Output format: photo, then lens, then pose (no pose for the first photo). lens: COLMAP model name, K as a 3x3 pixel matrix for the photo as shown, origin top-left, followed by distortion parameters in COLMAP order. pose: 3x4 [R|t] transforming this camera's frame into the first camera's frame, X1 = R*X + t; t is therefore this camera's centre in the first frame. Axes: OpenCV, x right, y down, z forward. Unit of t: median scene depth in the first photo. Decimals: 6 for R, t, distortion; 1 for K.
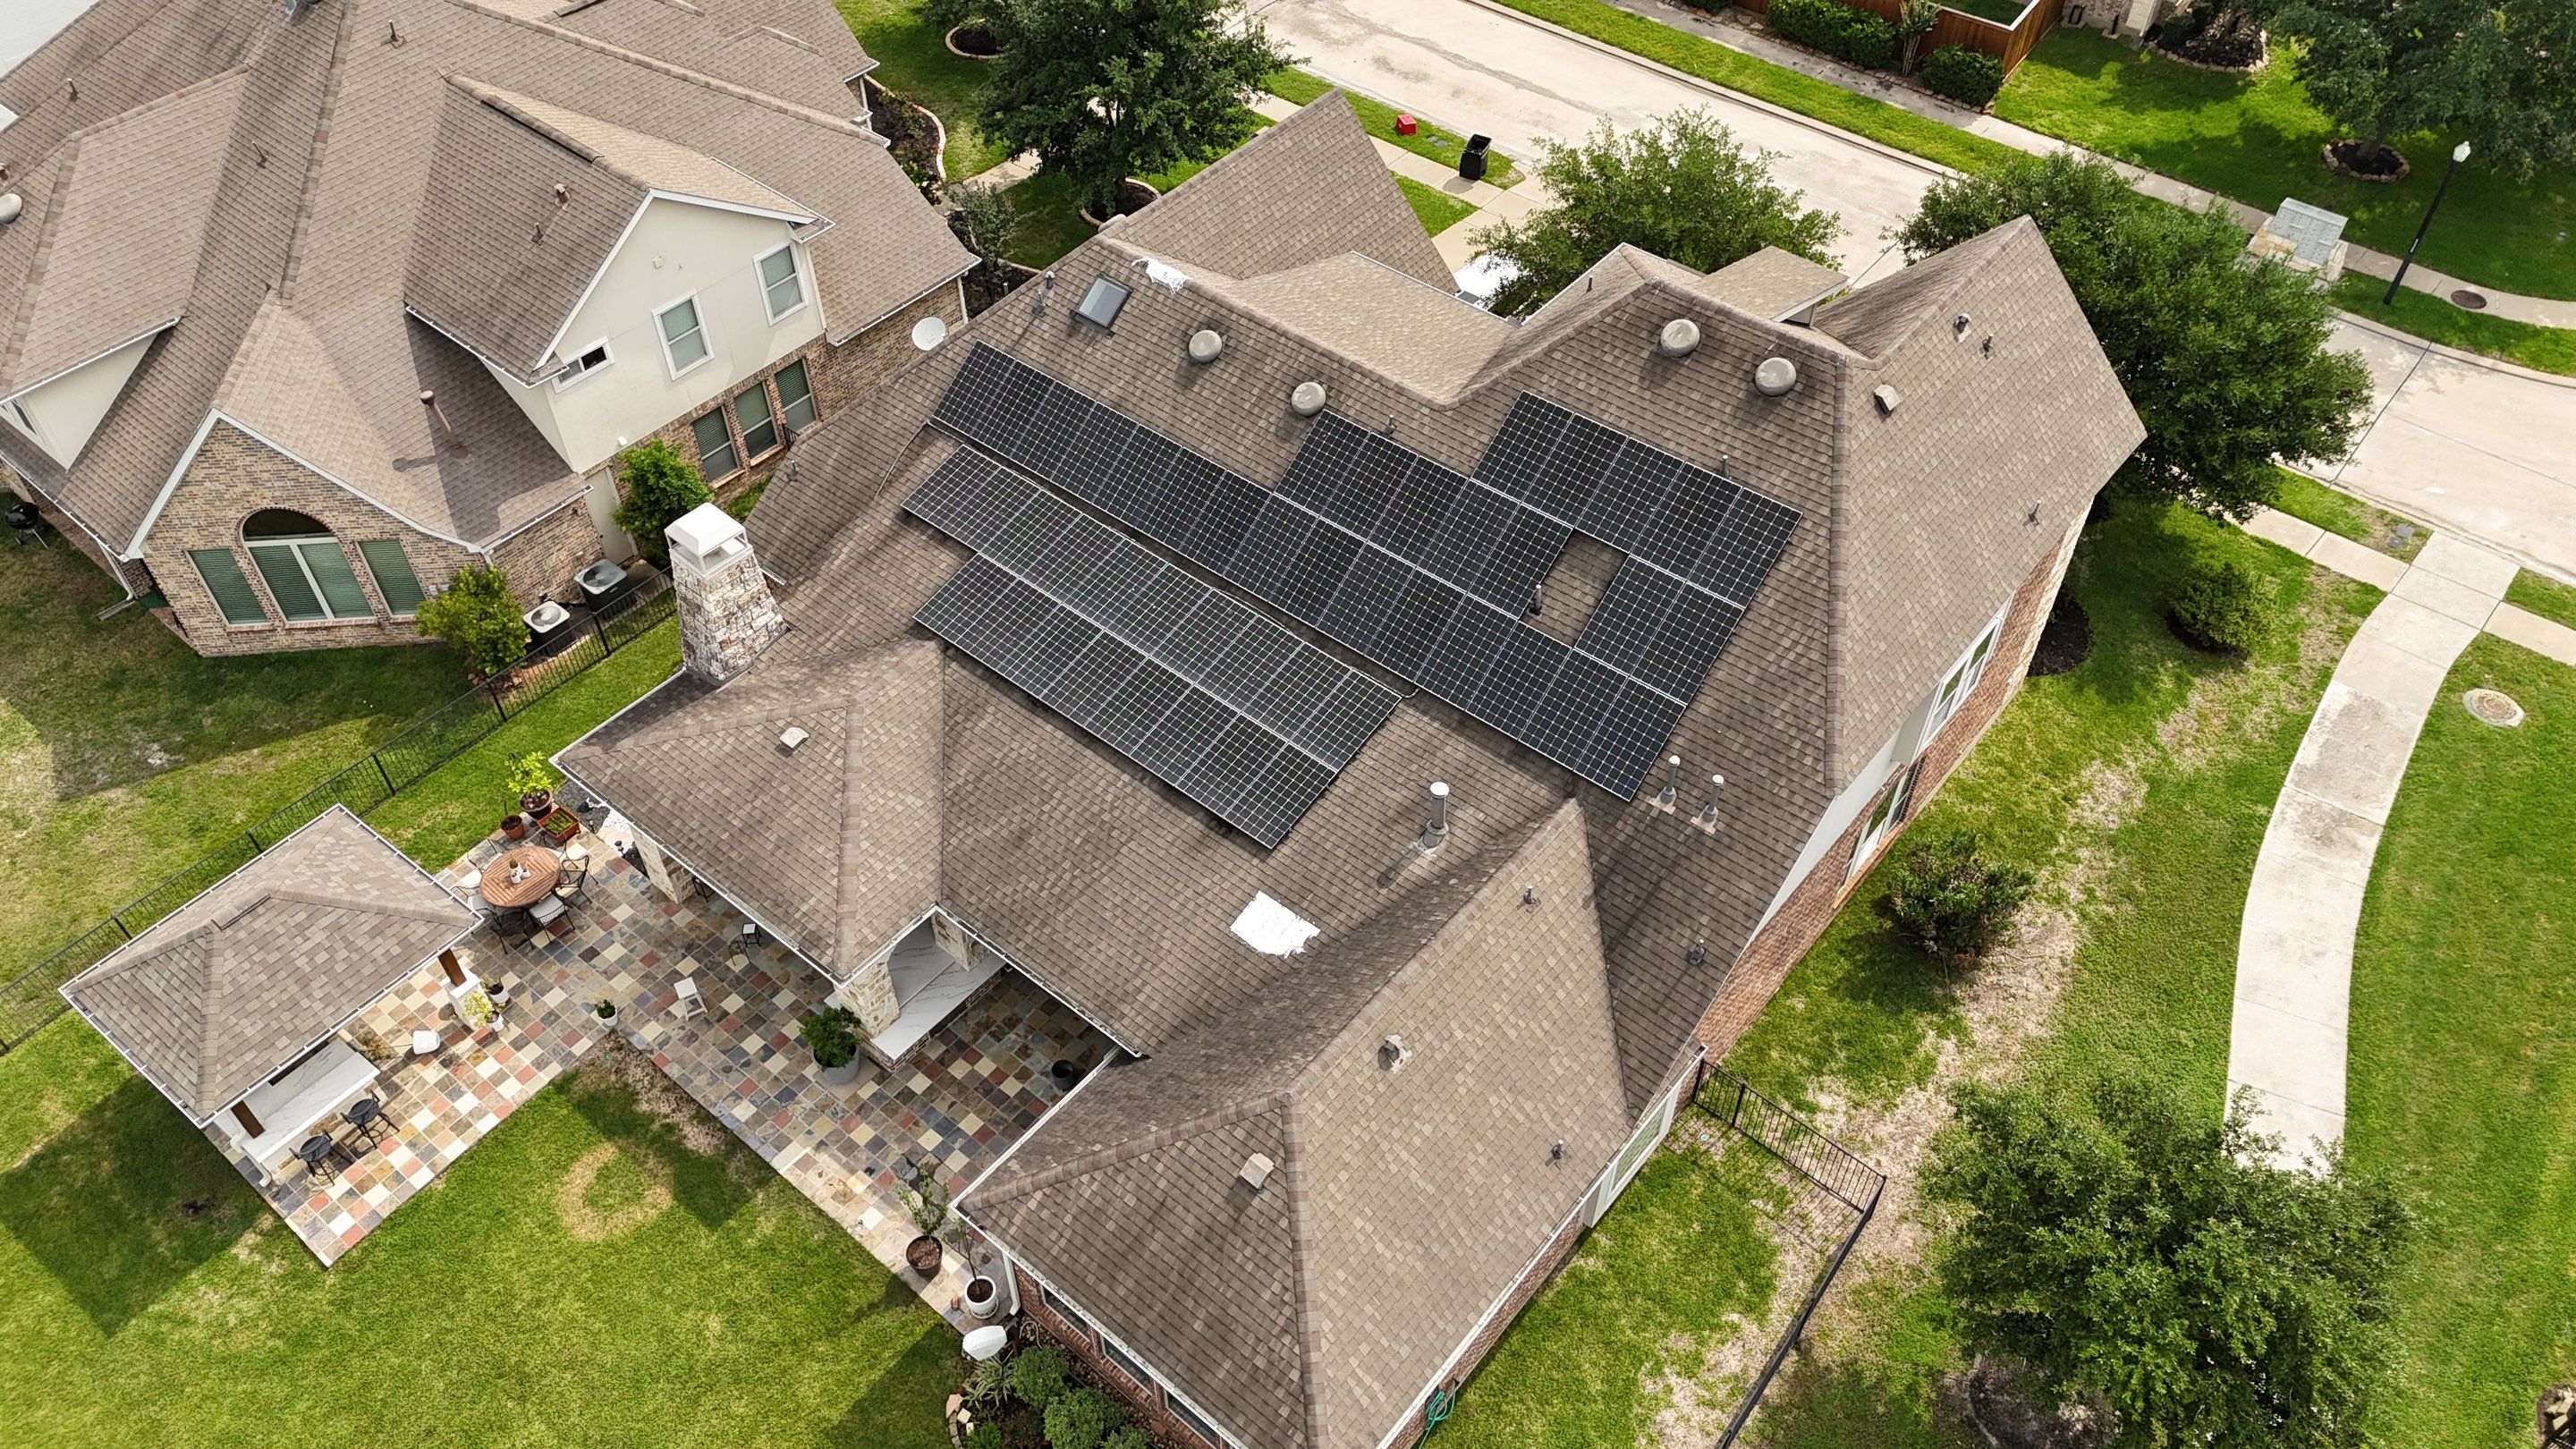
lens RADIAL K [[1897.2, 0, 1290.4], [0, 1897.2, 717.4], [0, 0, 1]] dist [0.073656, -0.069476]
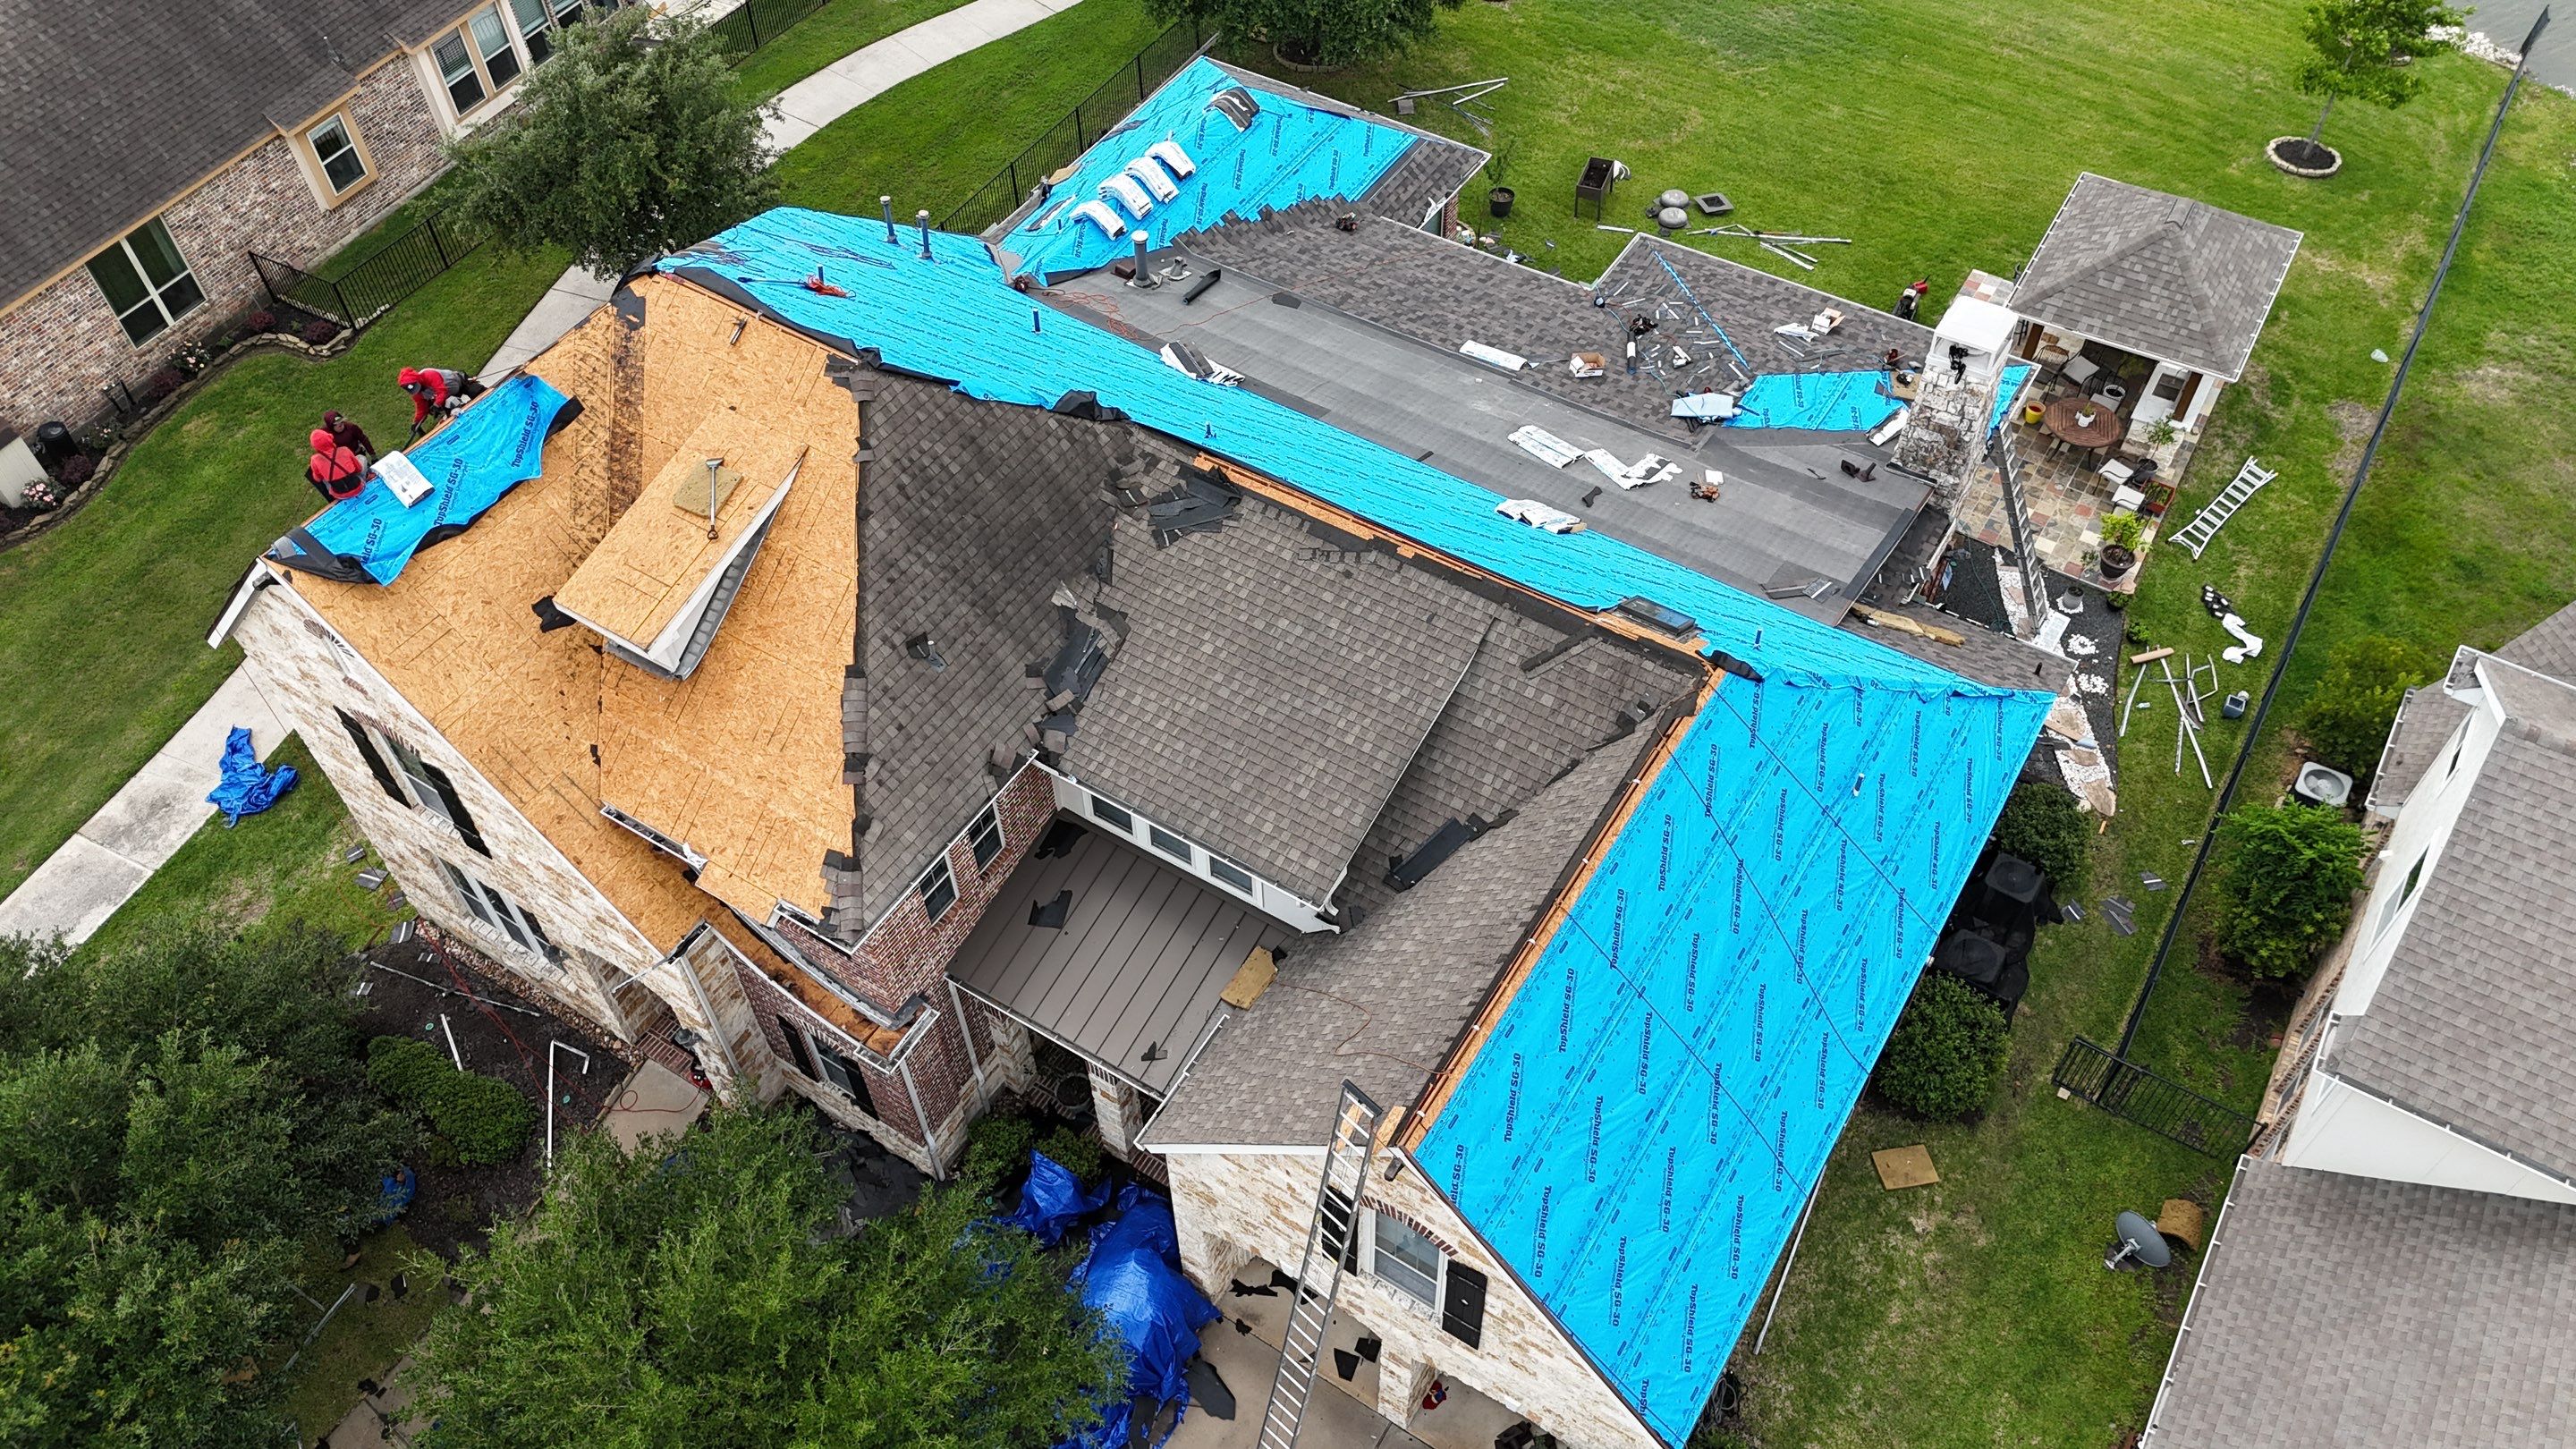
lens RADIAL K [[1897.2, 0, 1284.8], [0, 1897.2, 715.0], [0, 0, 1]] dist [0.073656, -0.069476]
pose [[-0.991519, 0.114420, -0.061625, 0.073263], [-0.072040, -0.089236, 0.993402, -0.826854], [0.108166, 0.989417, 0.096722, 0.903409]]
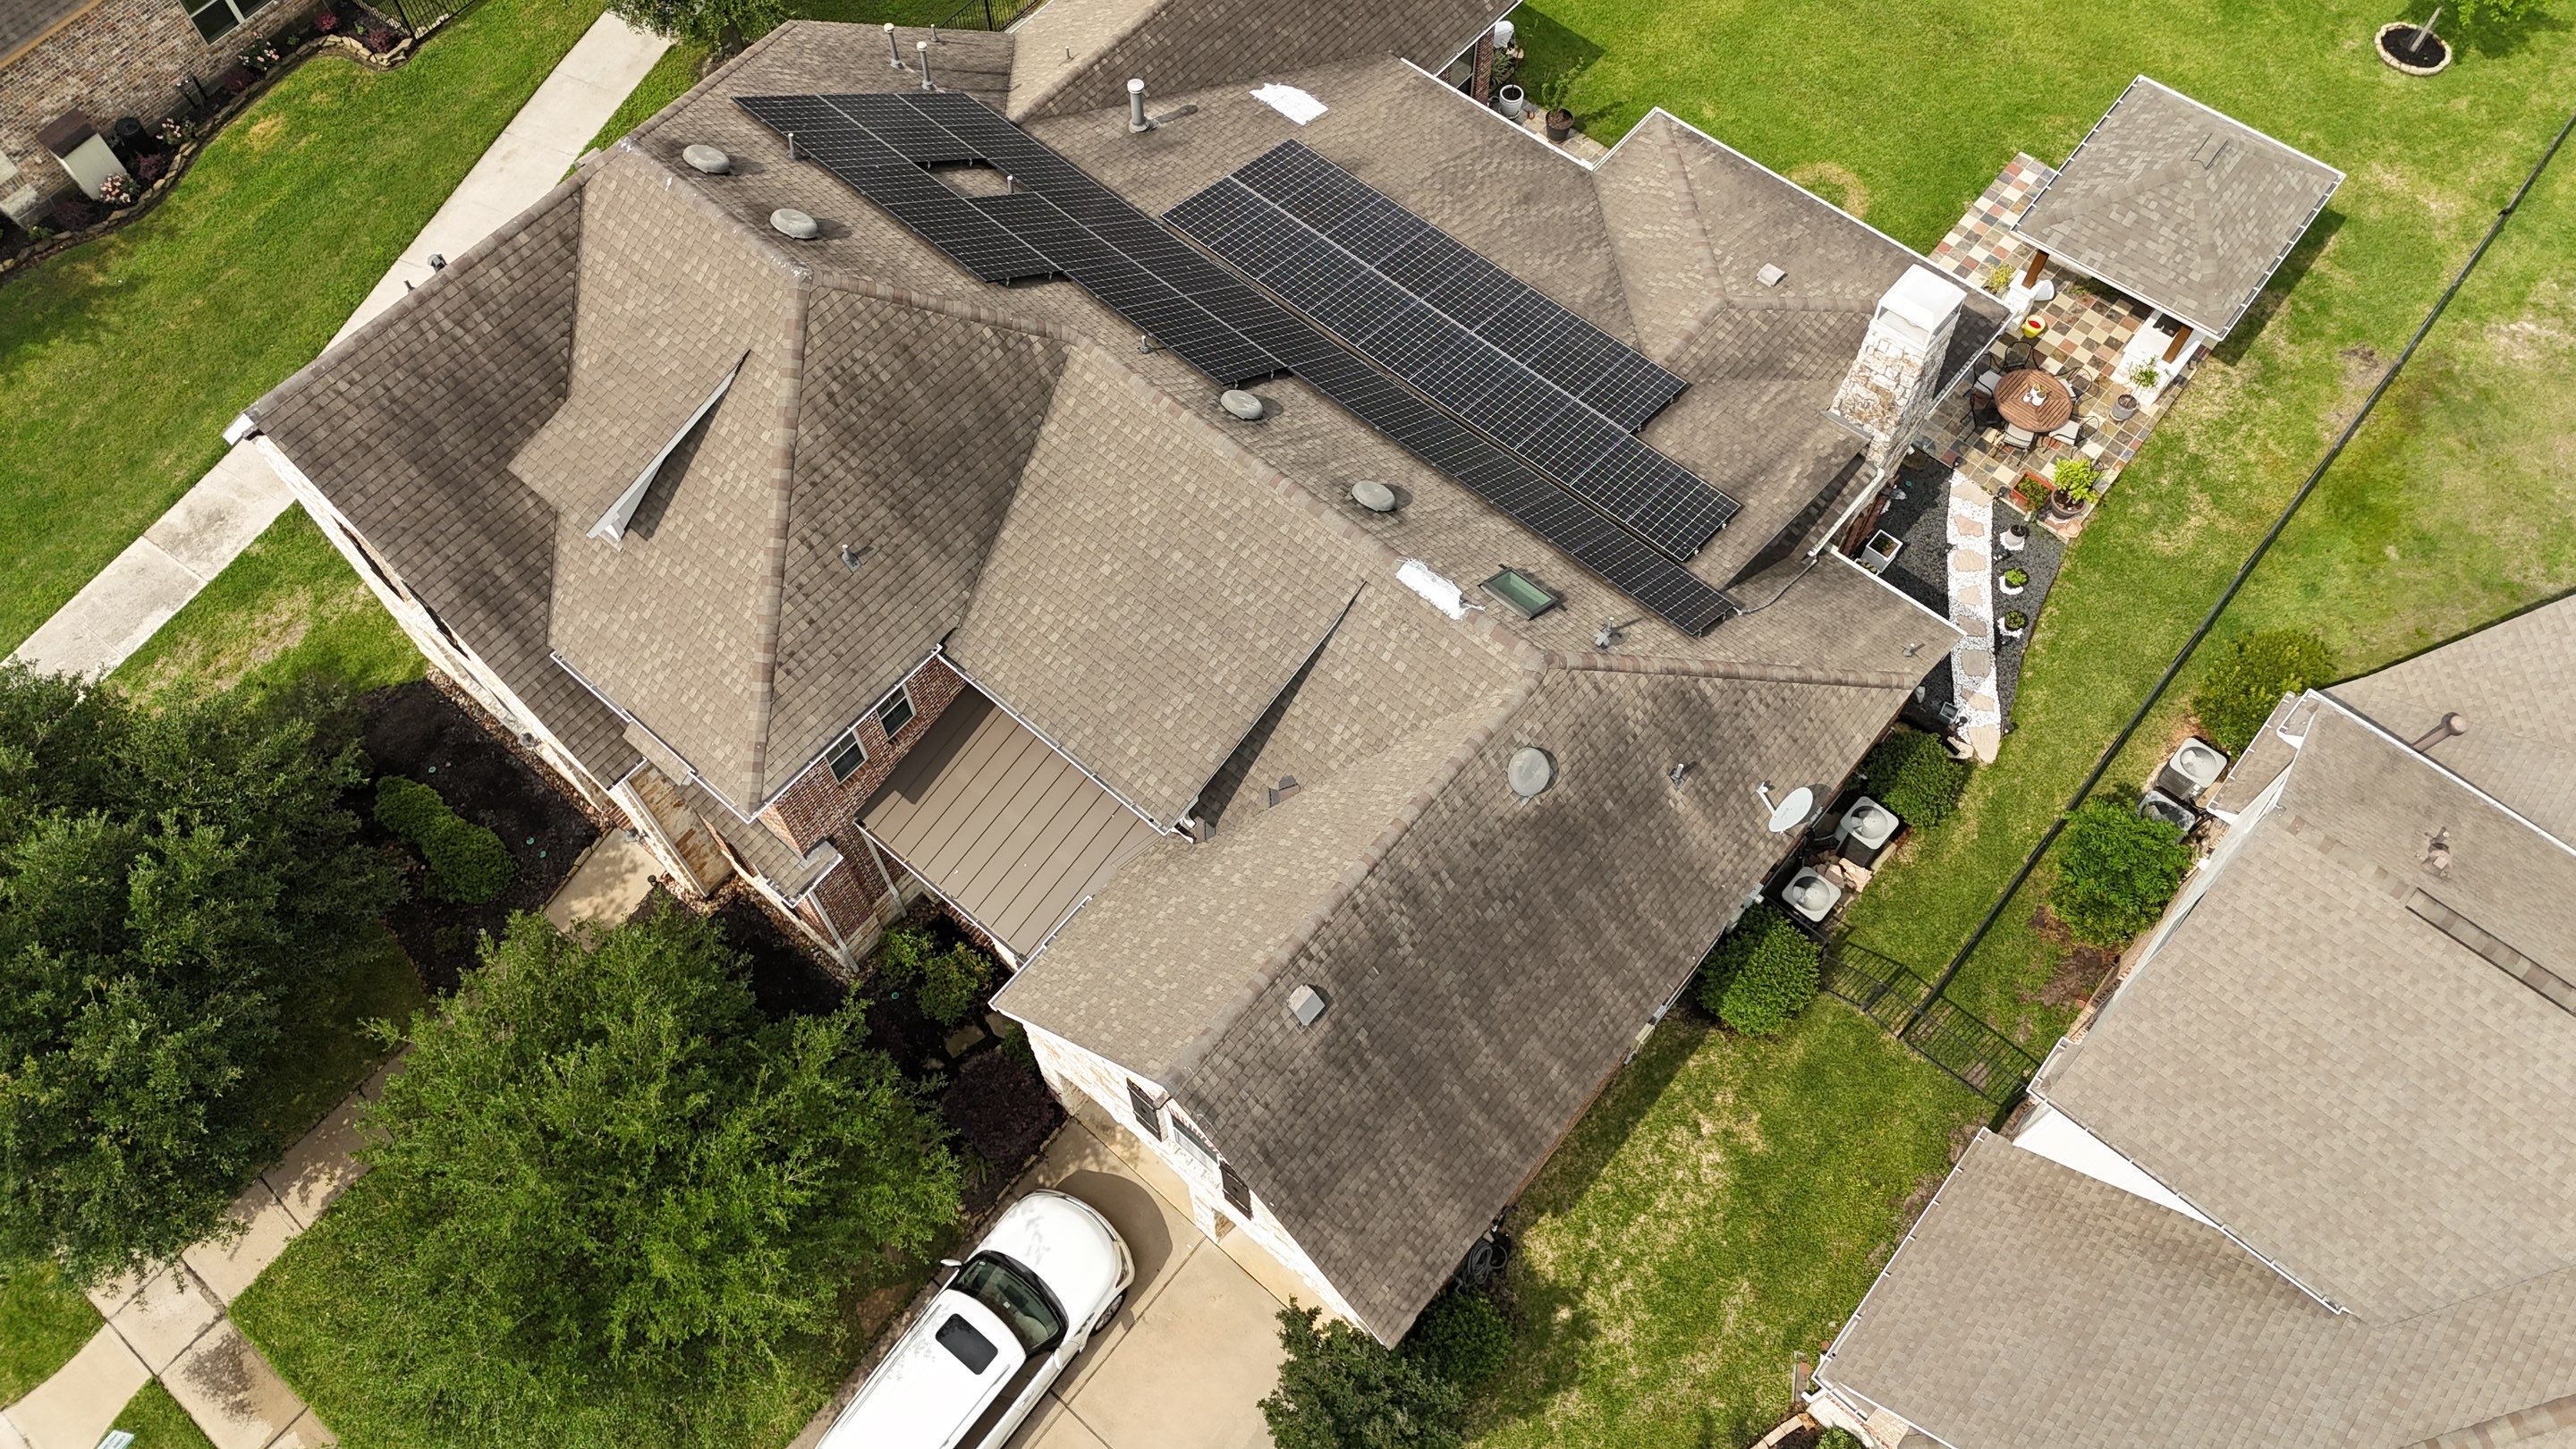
lens RADIAL K [[1897.2, 0, 1303.8], [0, 1897.2, 699.0], [0, 0, 1]] dist [0.073656, -0.069476]
pose [[-0.999861, -0.002141, 0.016532, -0.029285], [0.016427, -0.295125, 0.955318, -0.862780], [0.002834, 0.955456, 0.295119, 0.778077]]
